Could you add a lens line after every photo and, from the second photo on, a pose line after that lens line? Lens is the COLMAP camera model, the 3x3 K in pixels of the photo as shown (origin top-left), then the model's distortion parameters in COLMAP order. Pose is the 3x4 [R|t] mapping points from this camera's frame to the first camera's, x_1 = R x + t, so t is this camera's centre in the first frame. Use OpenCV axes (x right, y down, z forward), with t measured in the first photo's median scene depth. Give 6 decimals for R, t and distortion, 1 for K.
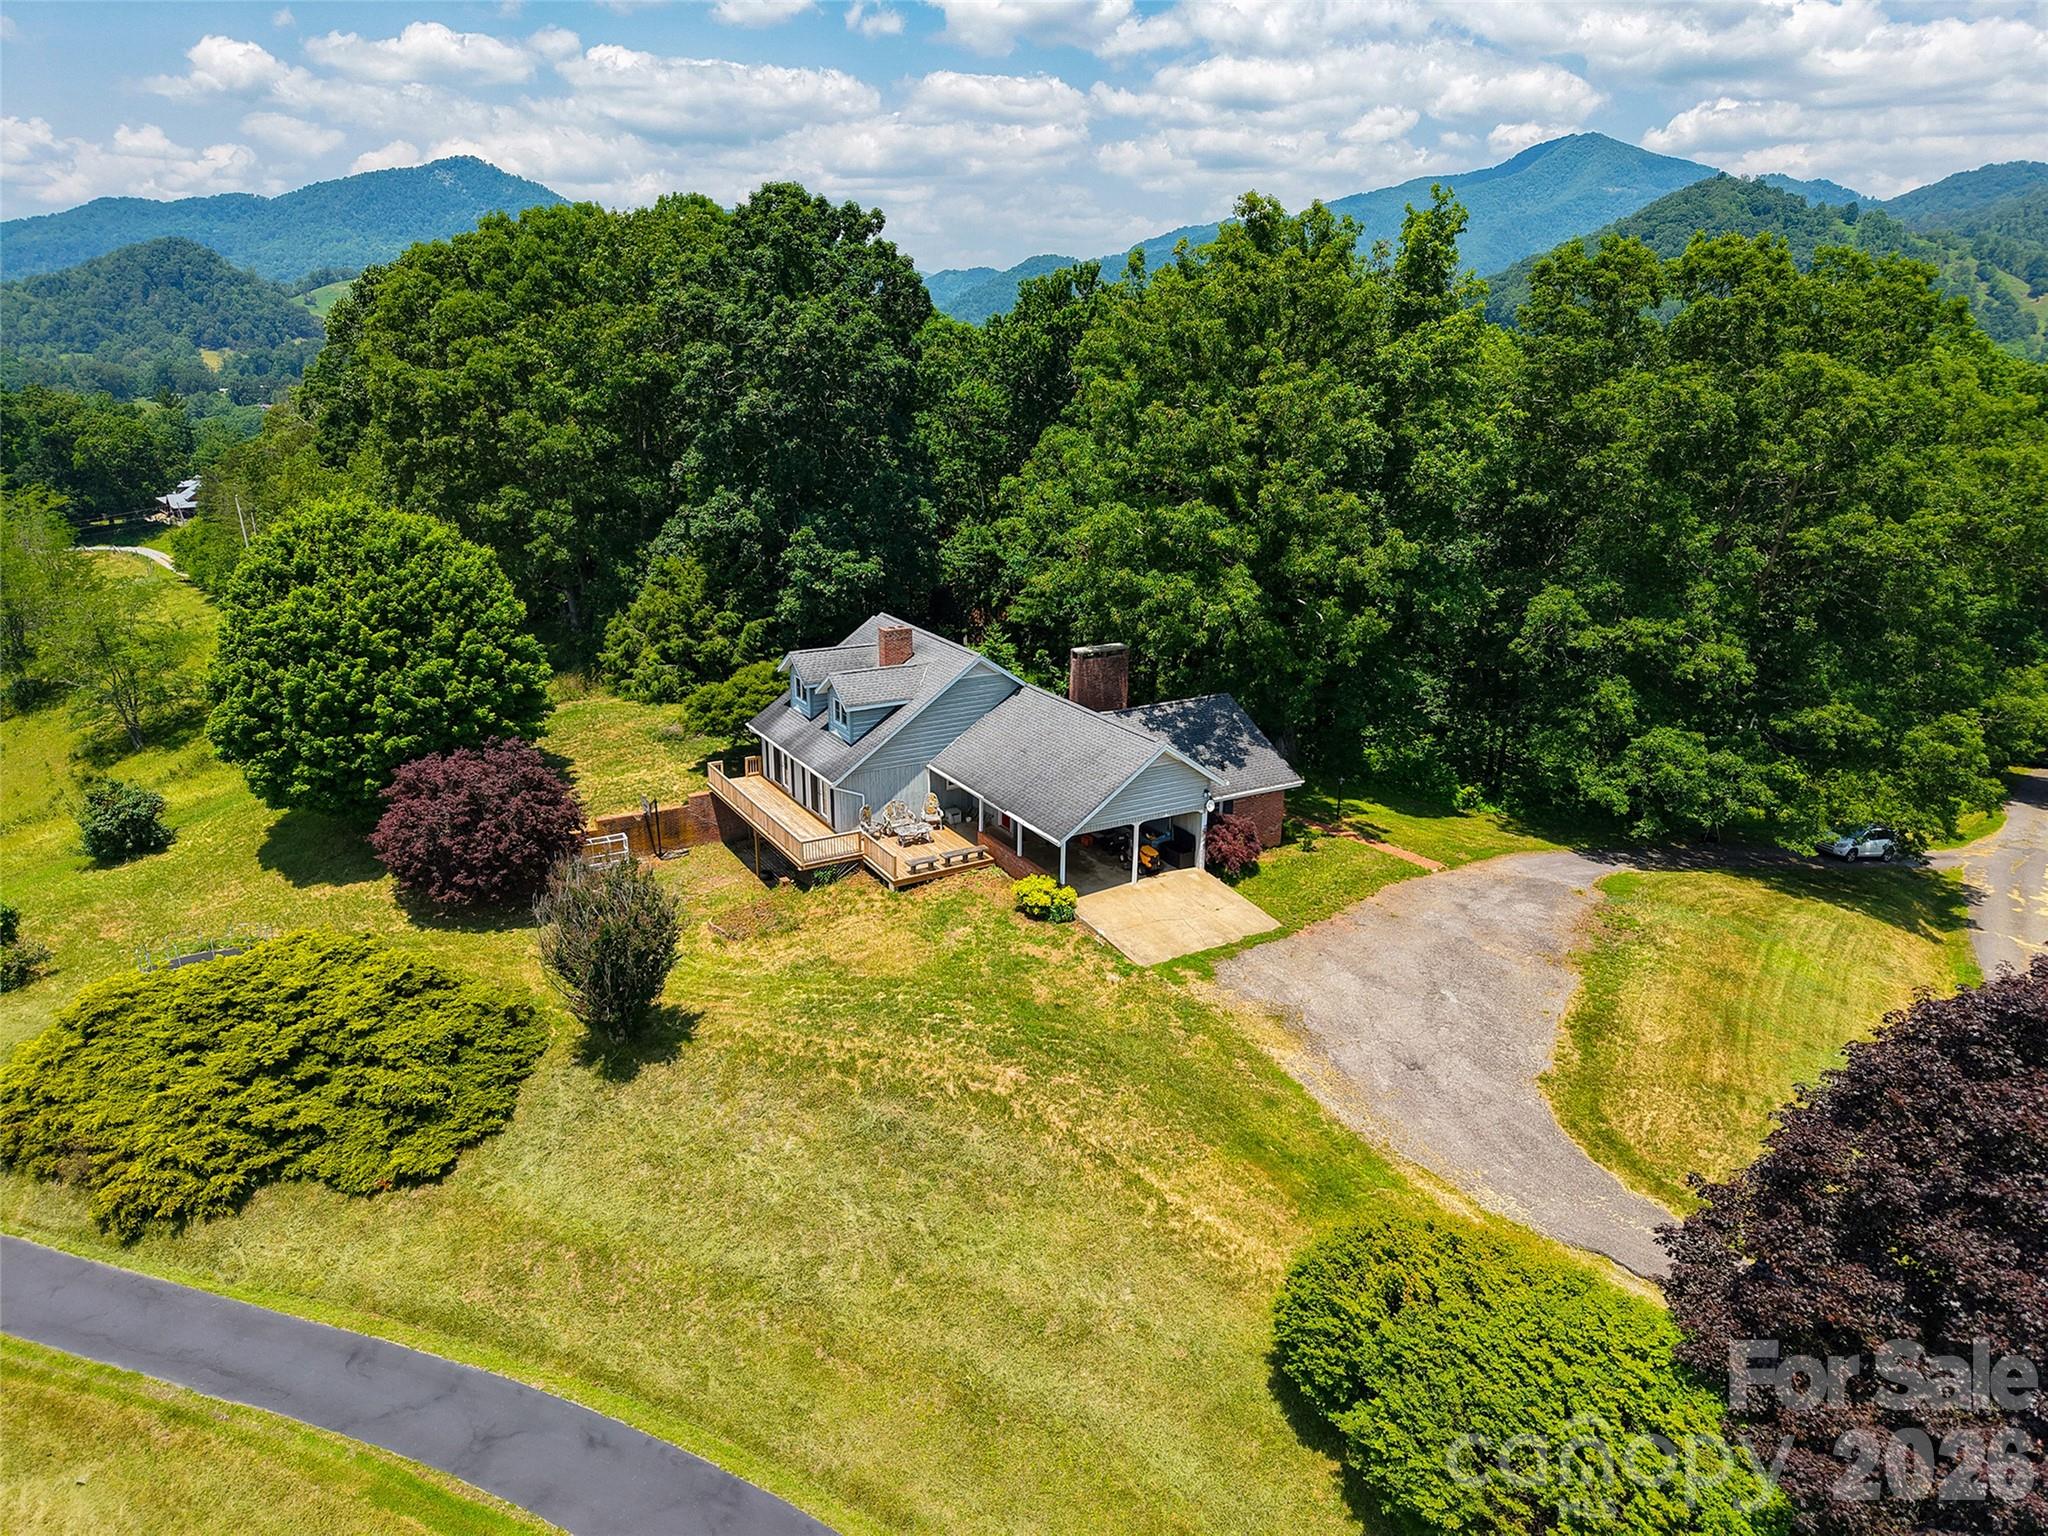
lens RADIAL K [[1371.2, 0, 1028.5], [0, 1371.2, 767.9], [0, 0, 1]] dist [0.012997, -0.009165]
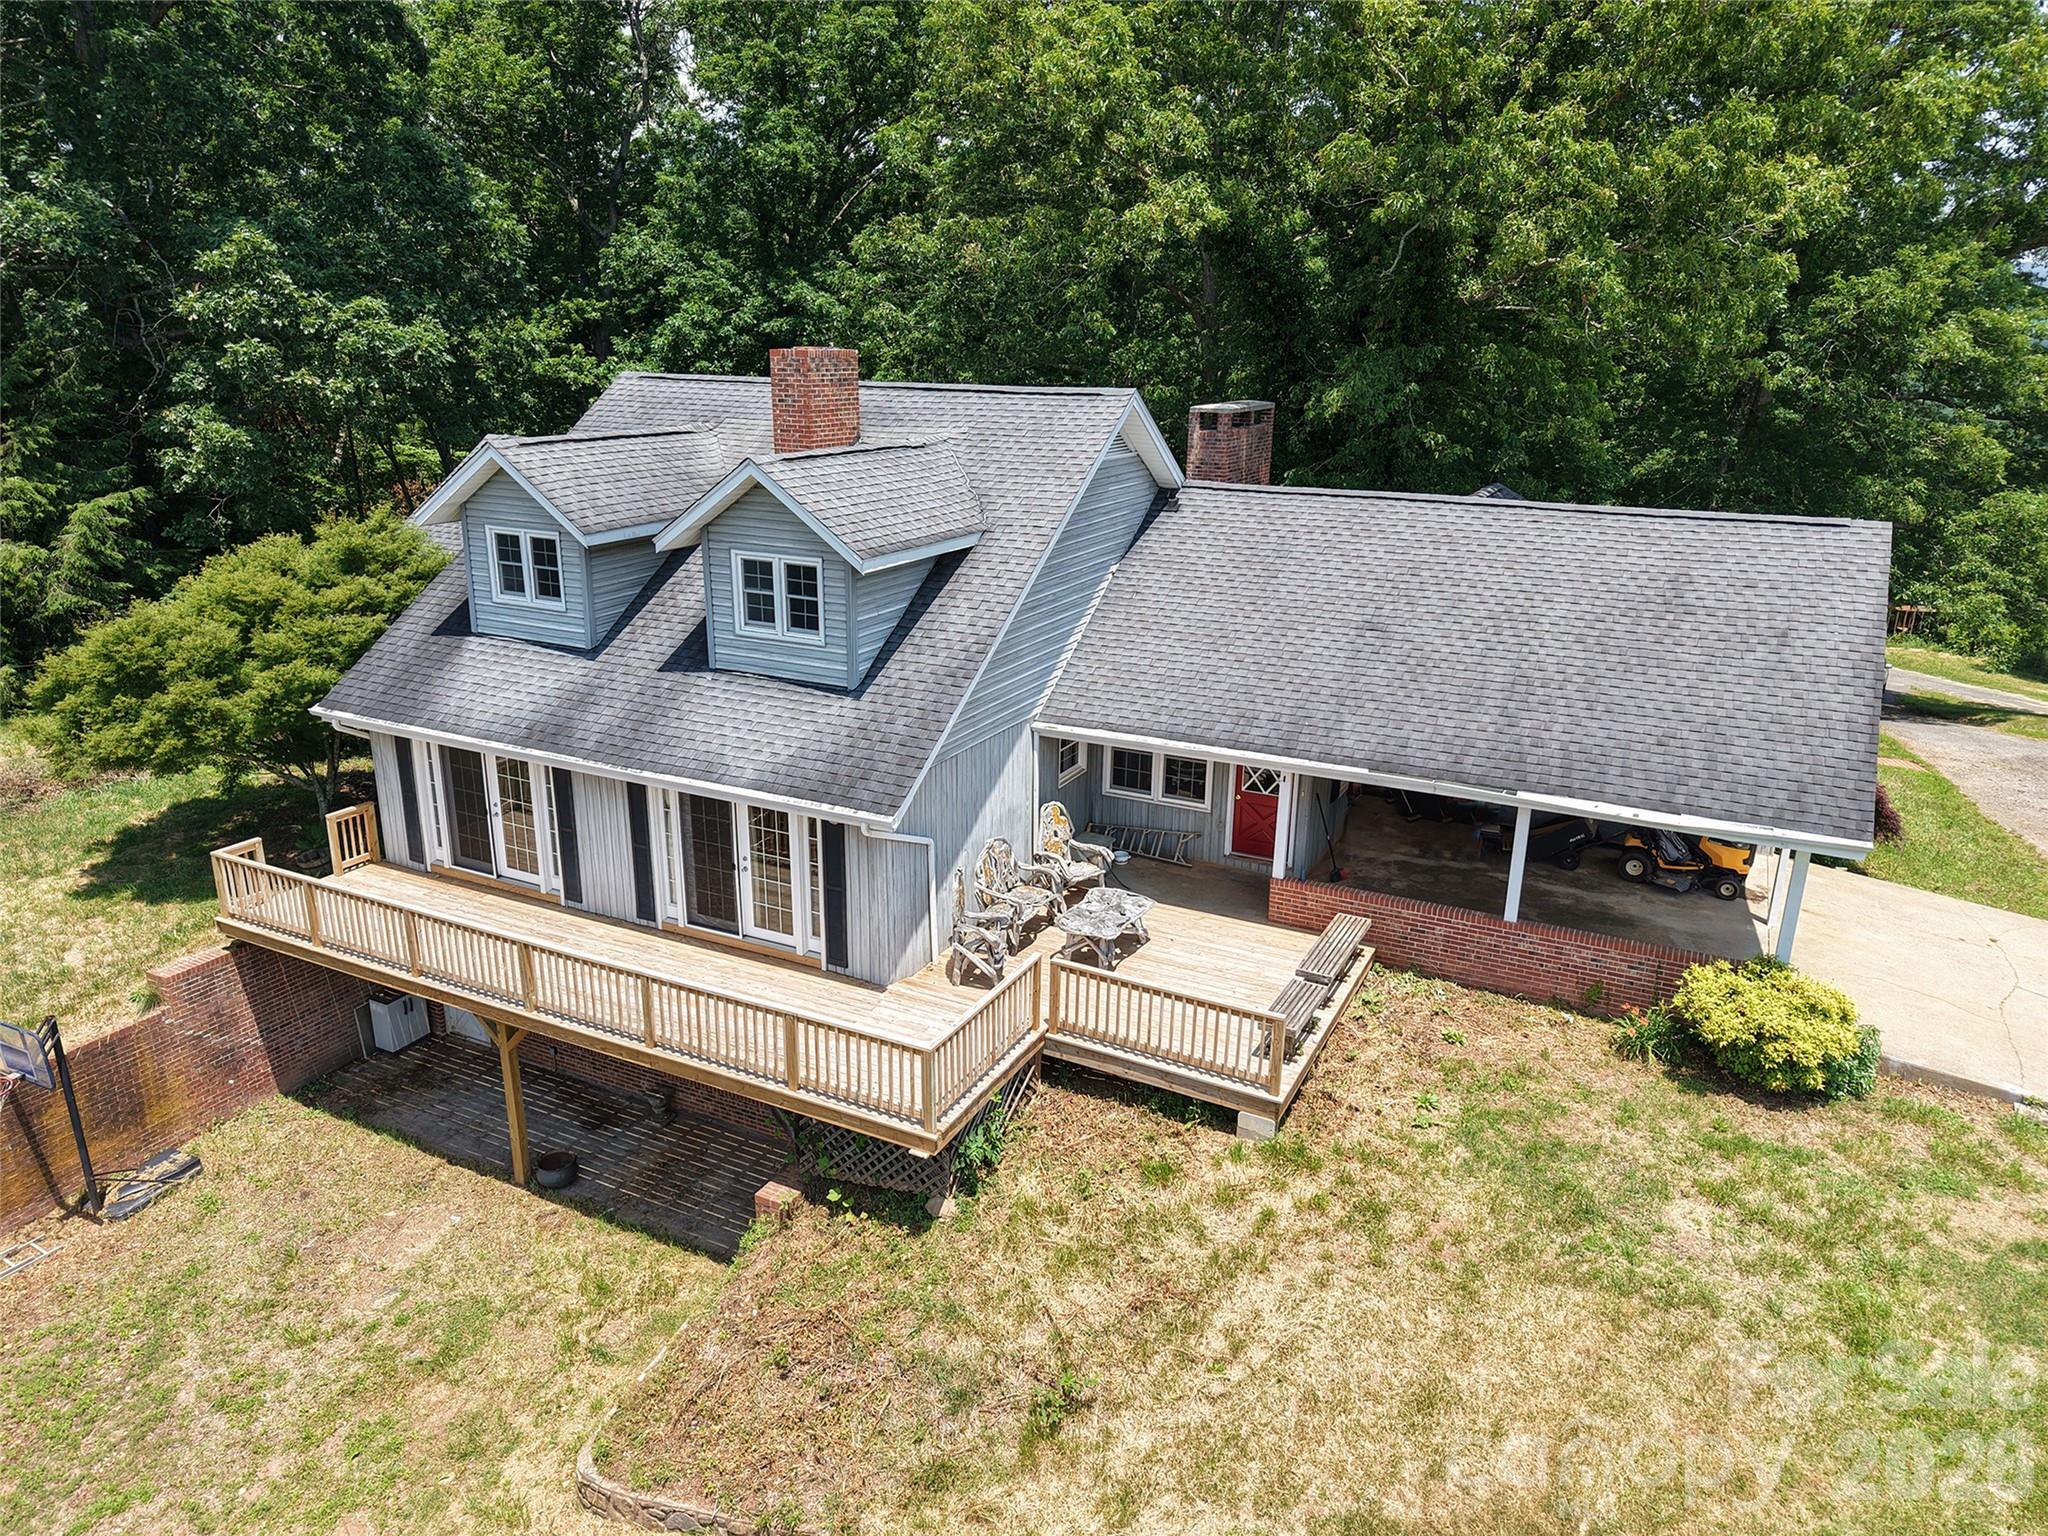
lens RADIAL K [[1371.2, 0, 1022.1], [0, 1371.2, 769.0], [0, 0, 1]] dist [0.012997, -0.009165]
pose [[0.845225, -0.163796, 0.508691, -0.263988], [0.162004, 0.985613, 0.048183, -0.008381], [-0.509264, 0.041684, 0.859600, 0.733473]]
